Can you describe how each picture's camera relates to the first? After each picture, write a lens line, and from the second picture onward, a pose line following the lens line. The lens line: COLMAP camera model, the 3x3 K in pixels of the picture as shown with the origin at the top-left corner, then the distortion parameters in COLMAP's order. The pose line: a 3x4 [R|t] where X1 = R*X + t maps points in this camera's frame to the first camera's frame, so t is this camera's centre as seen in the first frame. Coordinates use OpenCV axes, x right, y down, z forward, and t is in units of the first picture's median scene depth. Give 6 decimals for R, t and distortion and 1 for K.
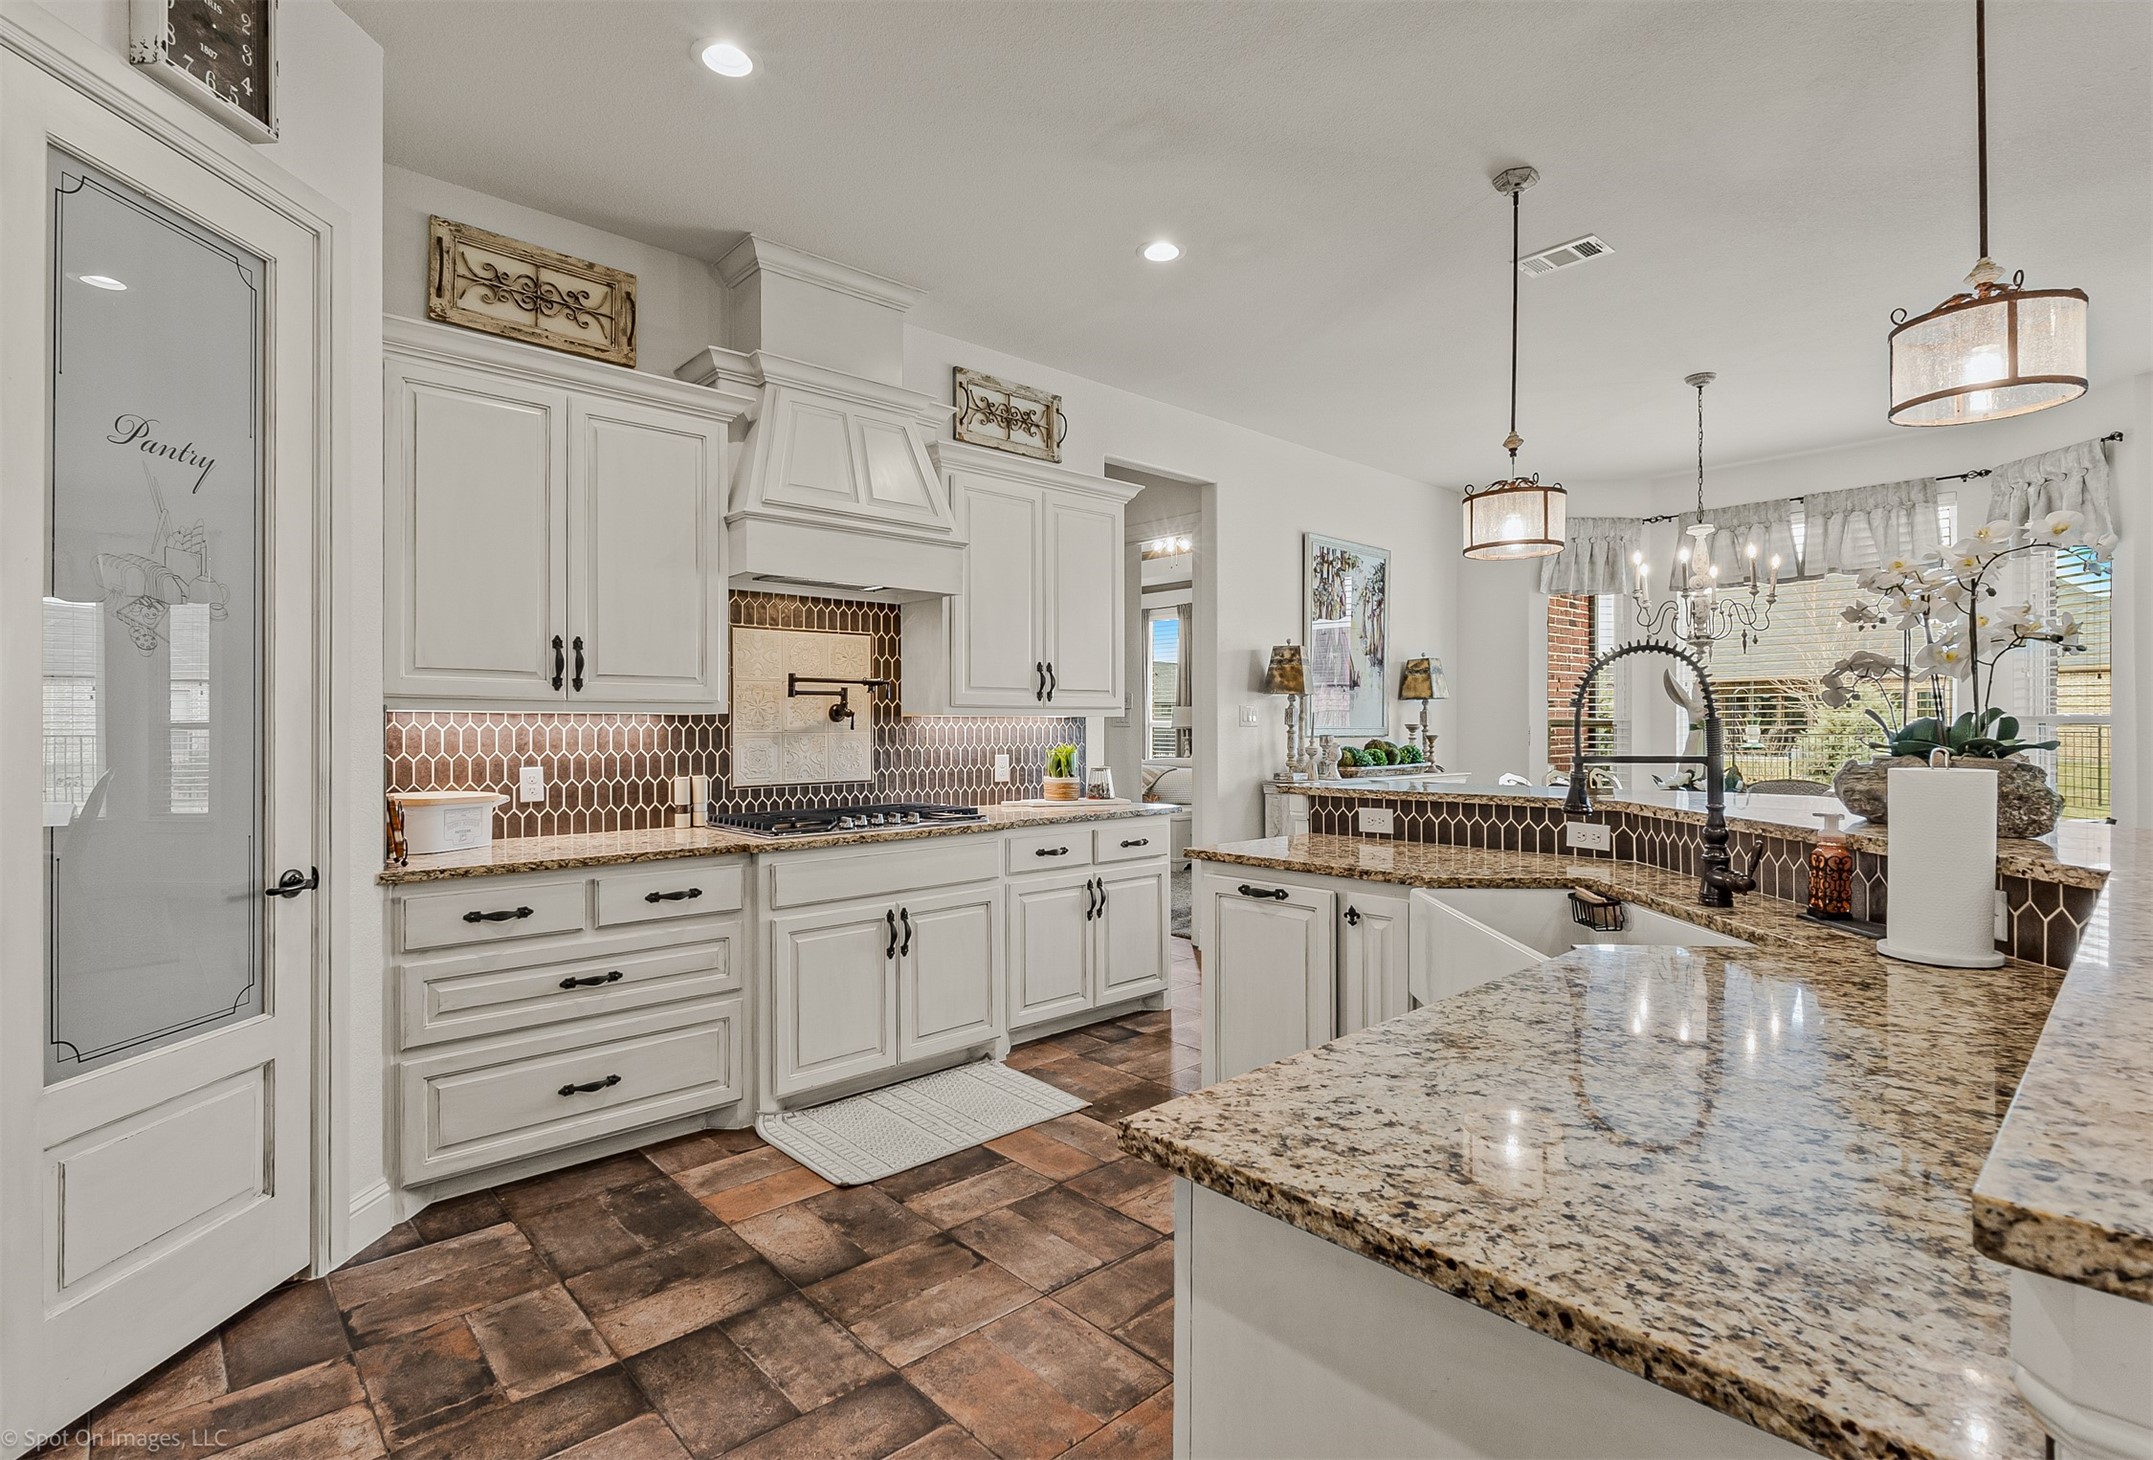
lens RADIAL K [[1017.1, 0, 1076.6], [0, 1017.1, 727.8], [0, 0, 1]] dist [-0.001745, -0.000499]
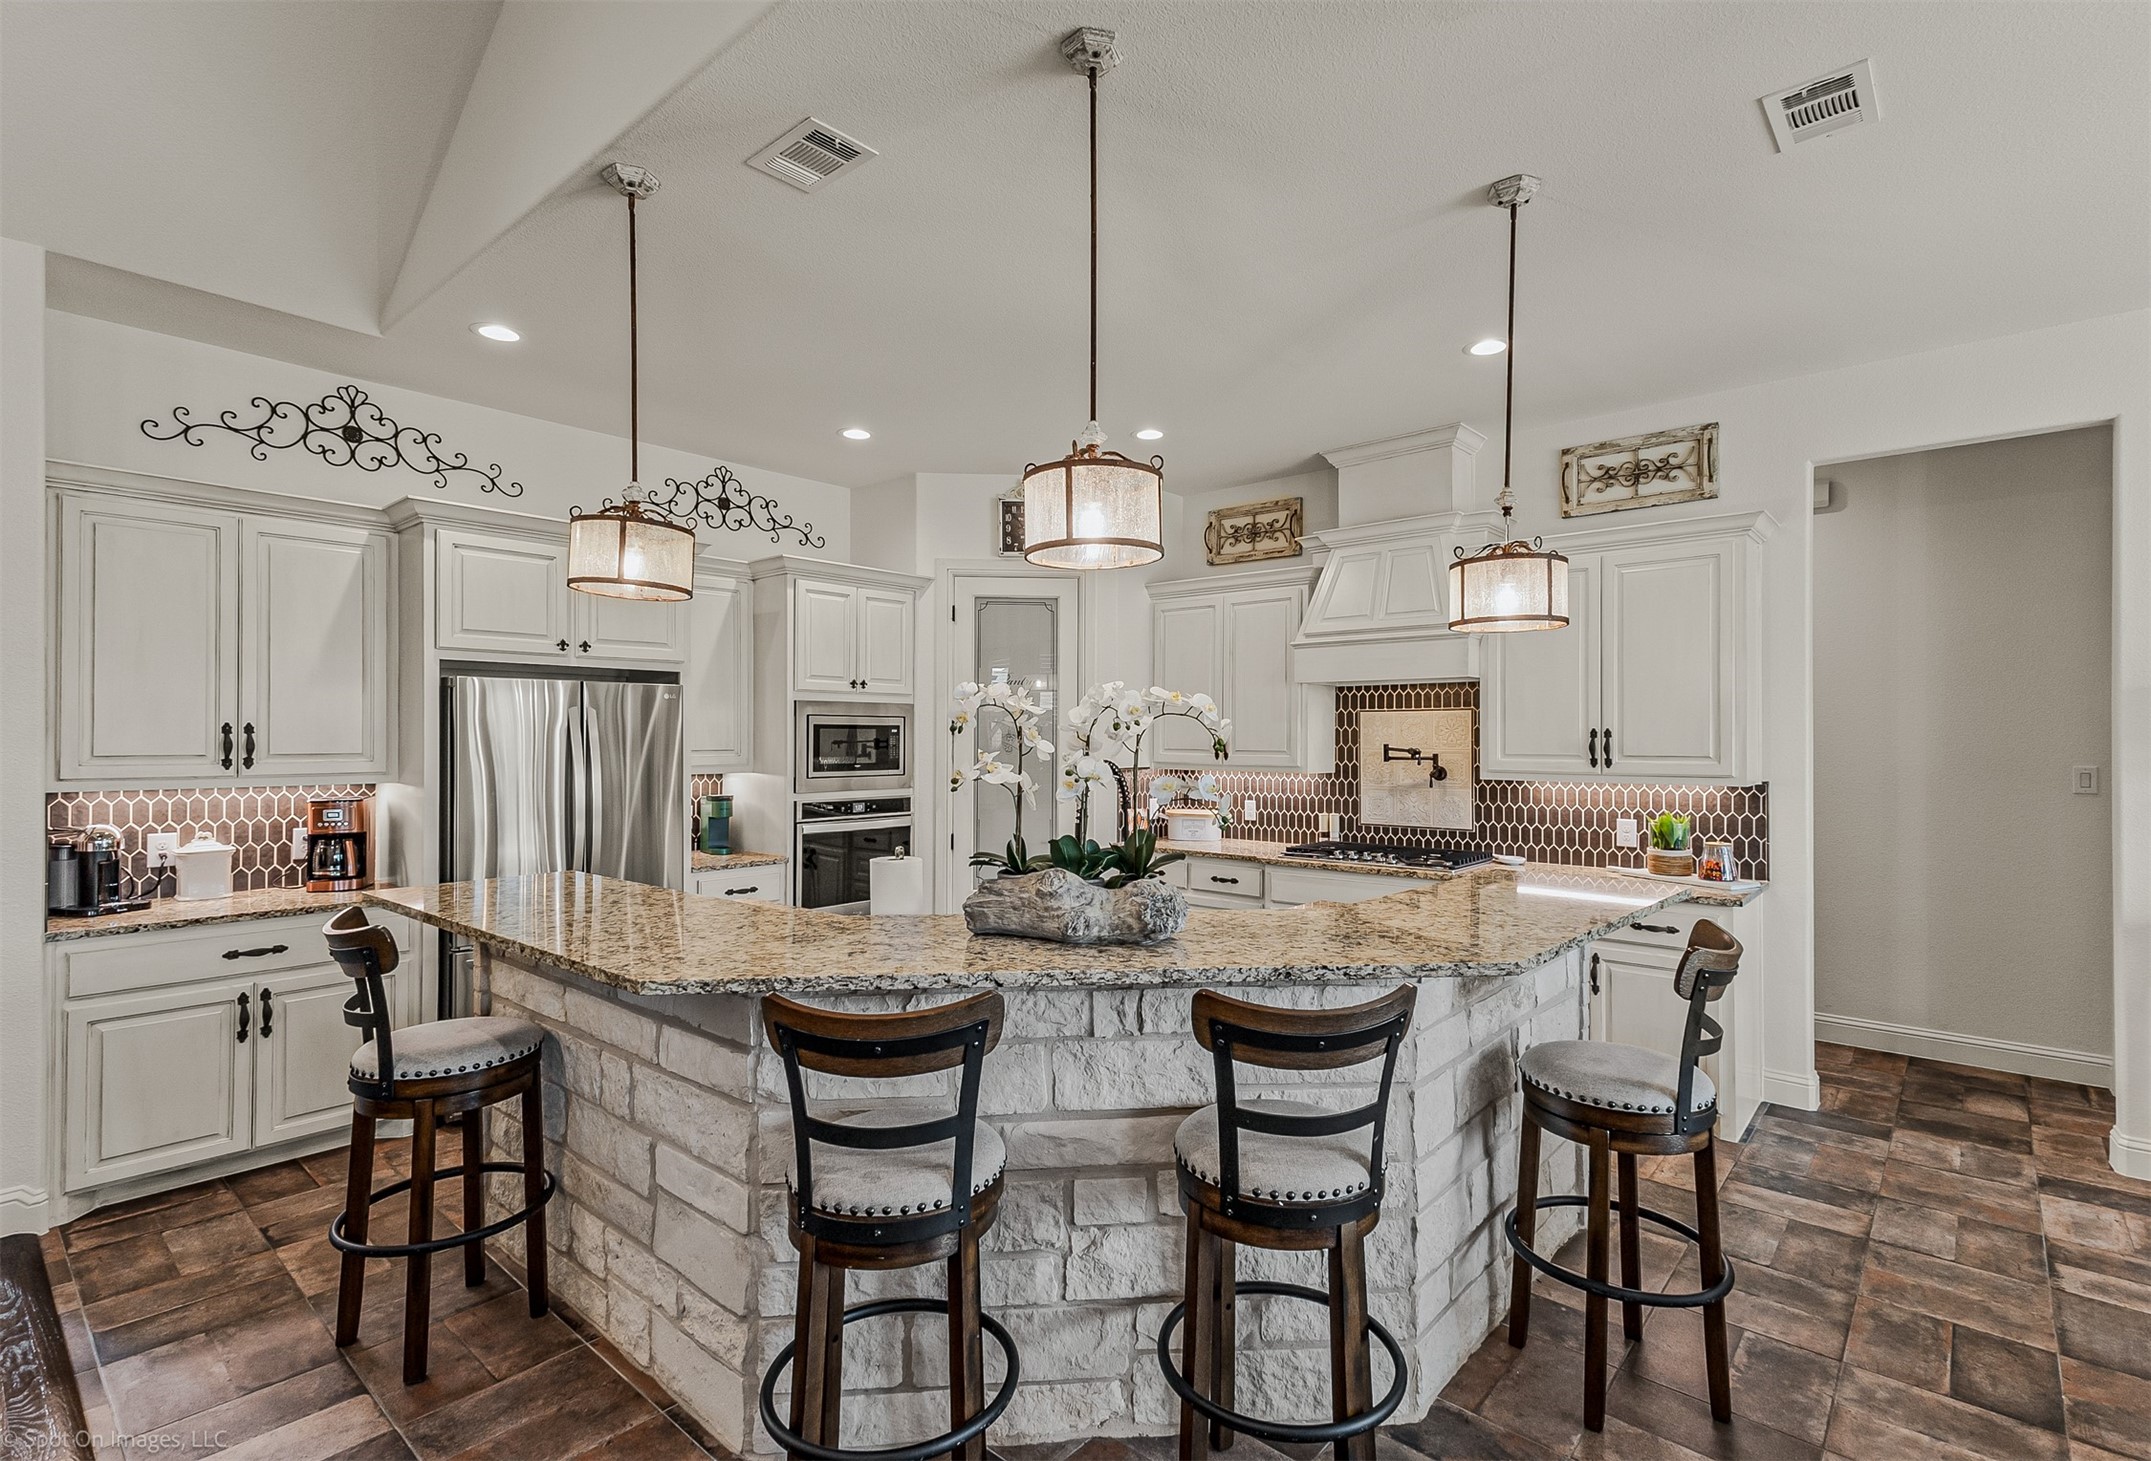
lens RADIAL K [[1002.6, 0, 1104.9], [0, 1002.6, 736.3], [0, 0, 1]] dist [0.015830, -0.002451]
pose [[0.132135, -0.000046, -0.991232, 1.069939], [-0.003180, 0.999995, -0.000470, -0.066413], [0.991227, 0.003214, 0.132134, 0.480854]]
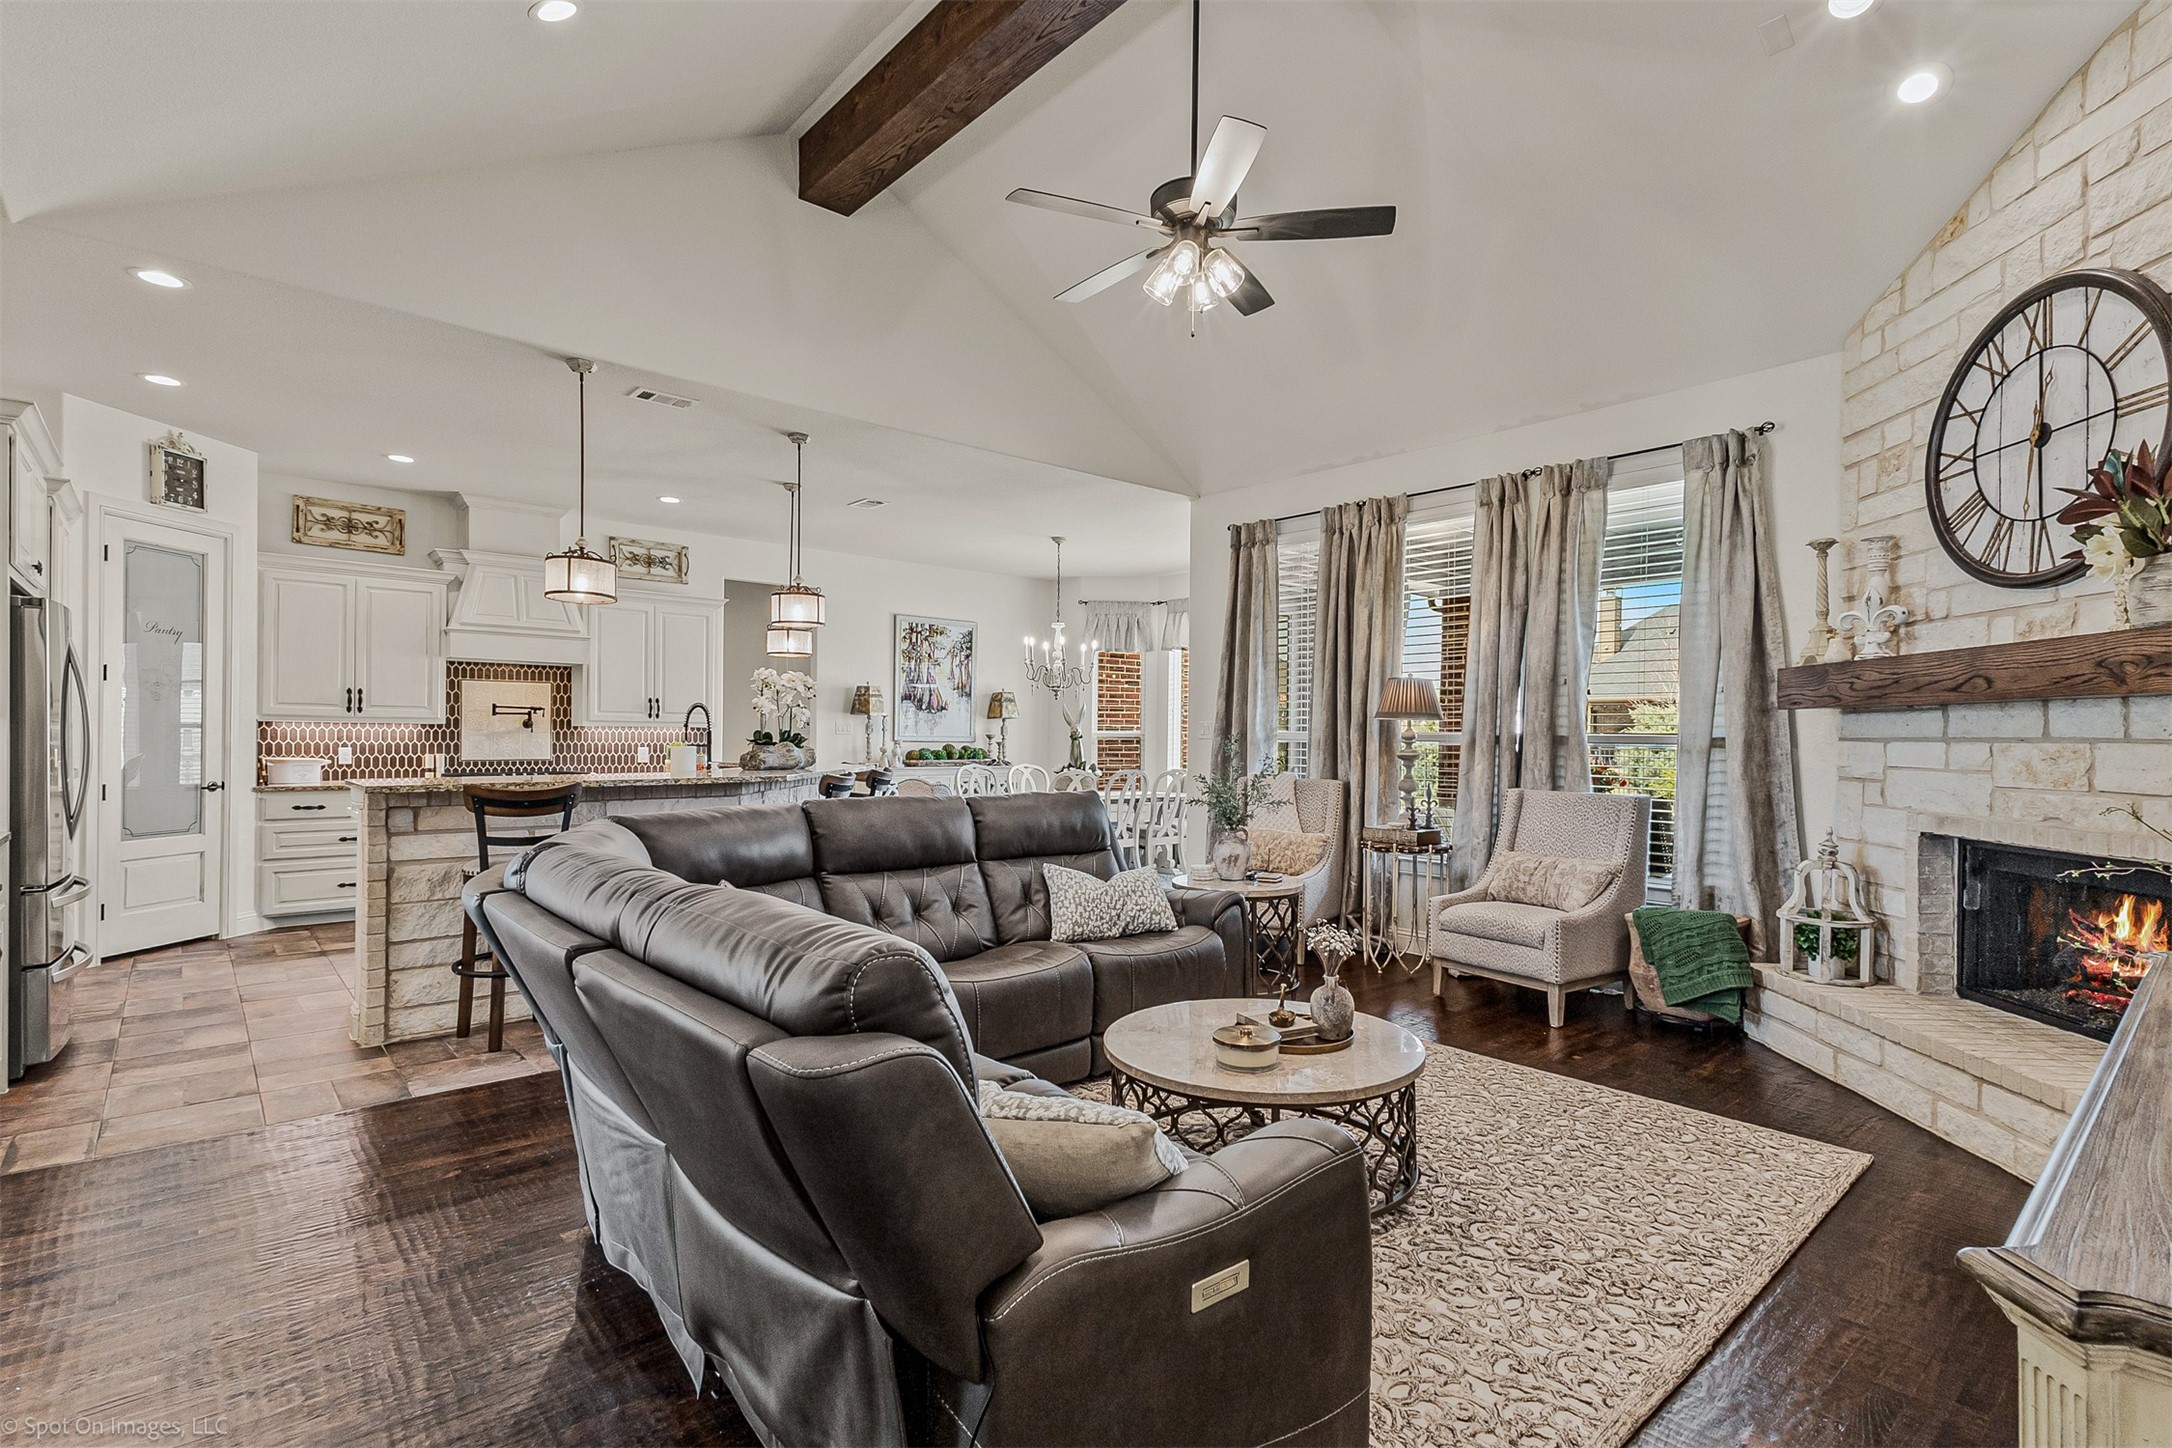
lens RADIAL K [[1006.6, 0, 1101.9], [0, 1006.6, 740.3], [0, 0, 1]] dist [0.023670, -0.006340]
pose [[0.999890, 0.012986, -0.007200, 0.983497], [-0.012952, 0.999905, 0.004654, -0.006704], [0.007259, -0.004560, 0.999963, -1.036148]]
